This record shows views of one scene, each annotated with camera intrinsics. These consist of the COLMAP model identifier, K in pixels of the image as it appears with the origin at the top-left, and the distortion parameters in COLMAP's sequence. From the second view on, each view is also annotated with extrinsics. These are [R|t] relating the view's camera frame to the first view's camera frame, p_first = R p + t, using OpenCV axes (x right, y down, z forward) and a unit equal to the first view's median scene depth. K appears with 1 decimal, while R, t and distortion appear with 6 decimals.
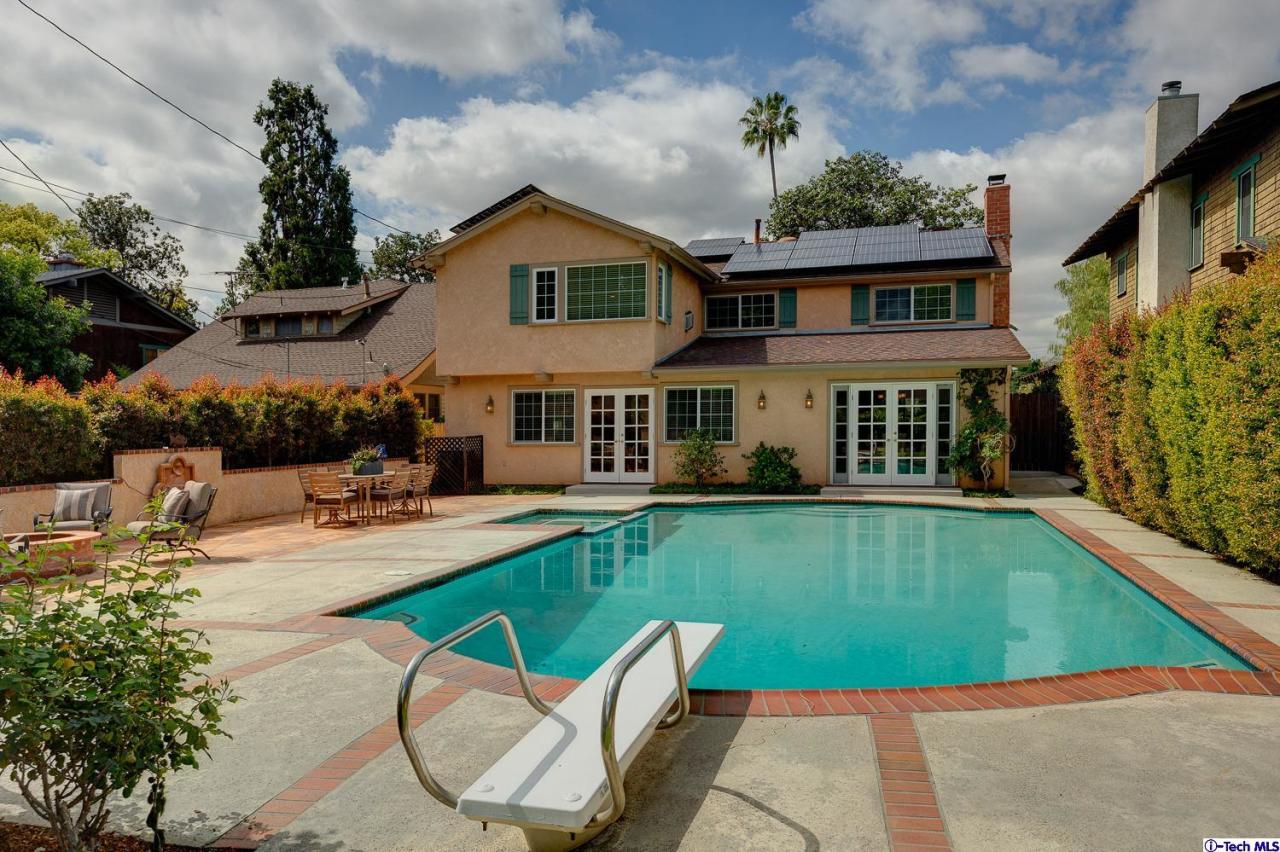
lens RADIAL K [[1053.9, 0, 609.0], [0, 1053.9, 471.6], [0, 0, 1]] dist [0.000108, -0.013942]
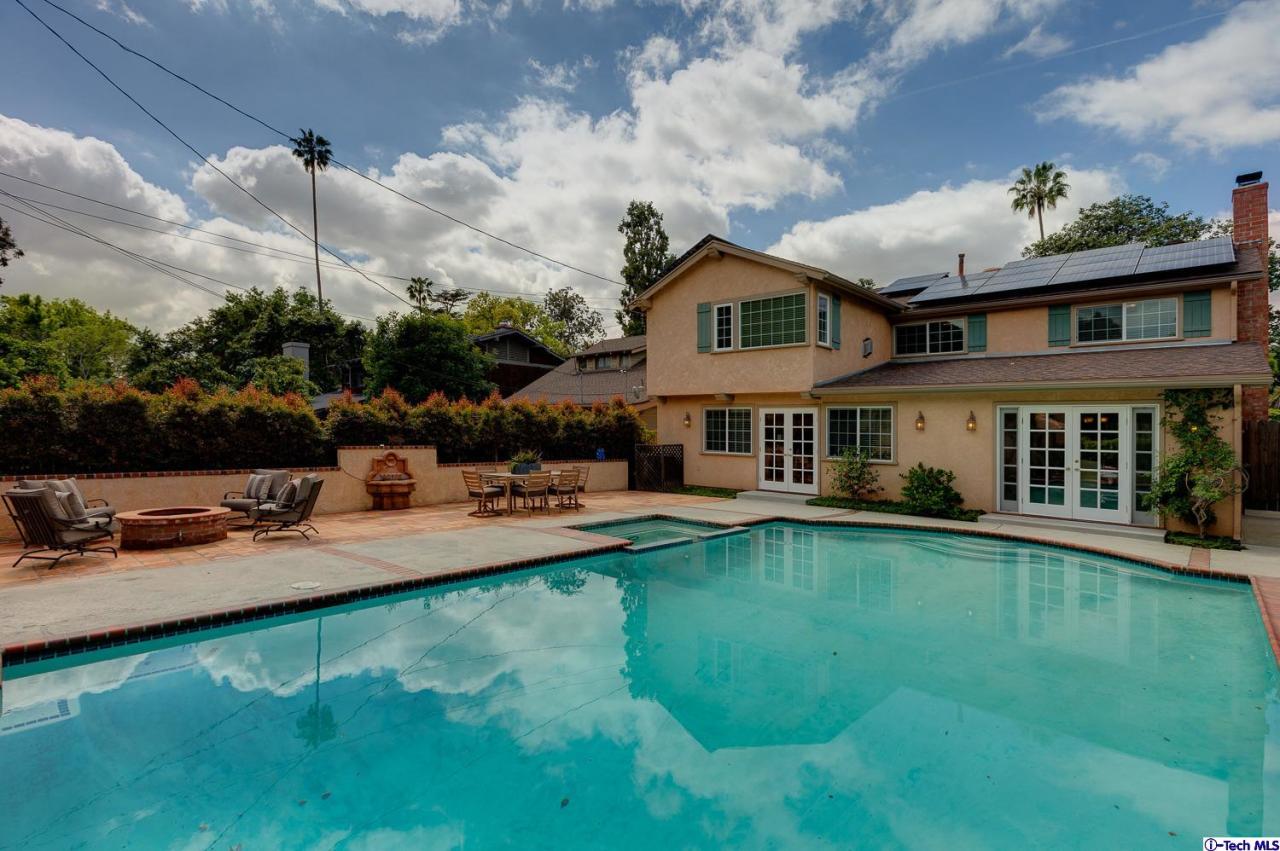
lens RADIAL K [[668.7, 0, 581.0], [0, 668.7, 425.4], [0, 0, 1]] dist [-0.001654, -0.004819]
pose [[0.879519, 0.027312, -0.475080, 0.153358], [-0.052886, 0.997777, -0.040546, -0.019728], [0.472917, 0.060786, 0.879008, 0.273039]]
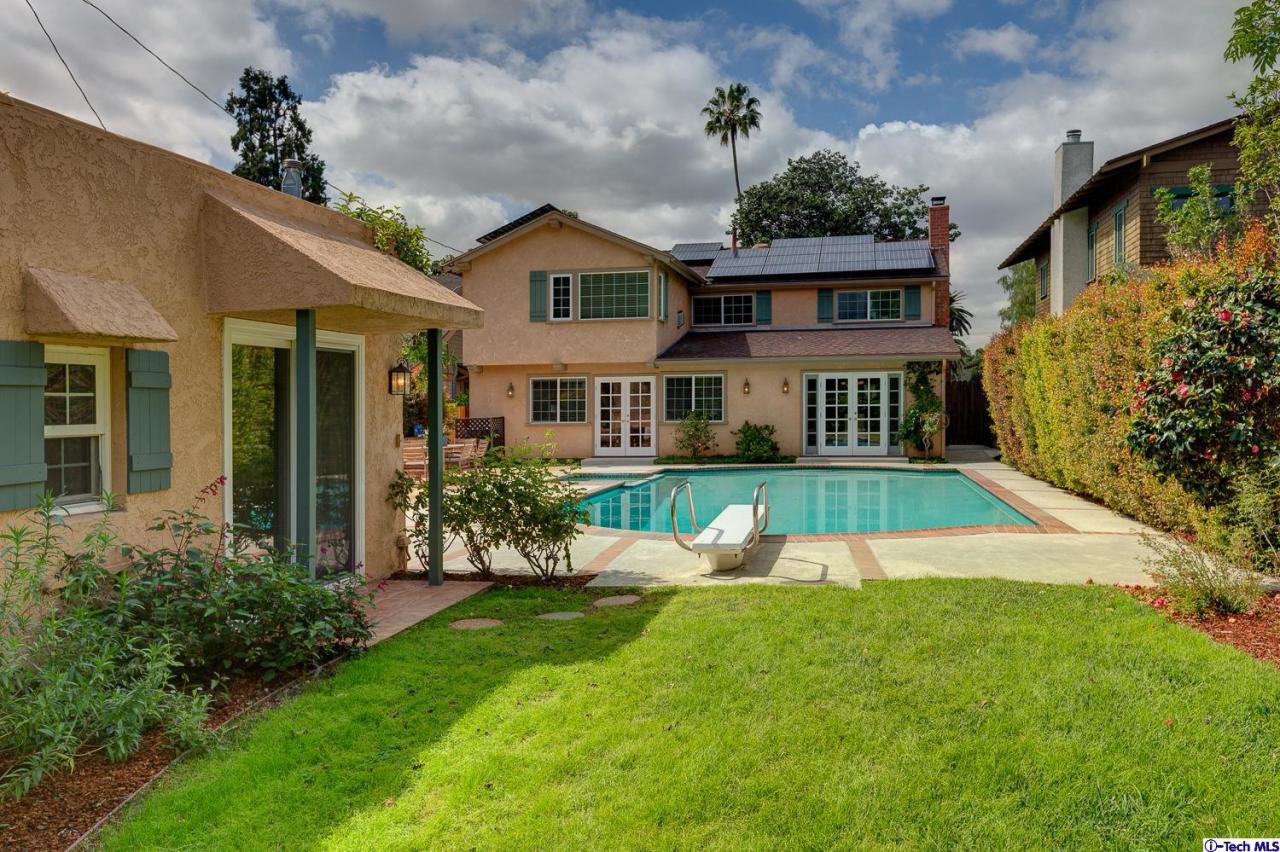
lens RADIAL K [[1188.0, 0, 597.7], [0, 1188.0, 457.6], [0, 0, 1]] dist [-0.002953, -0.009322]
pose [[0.998613, -0.003701, 0.052527, -0.091926], [0.004012, 0.999975, -0.005824, 0.019871], [-0.052504, 0.006027, 0.998603, -0.333230]]
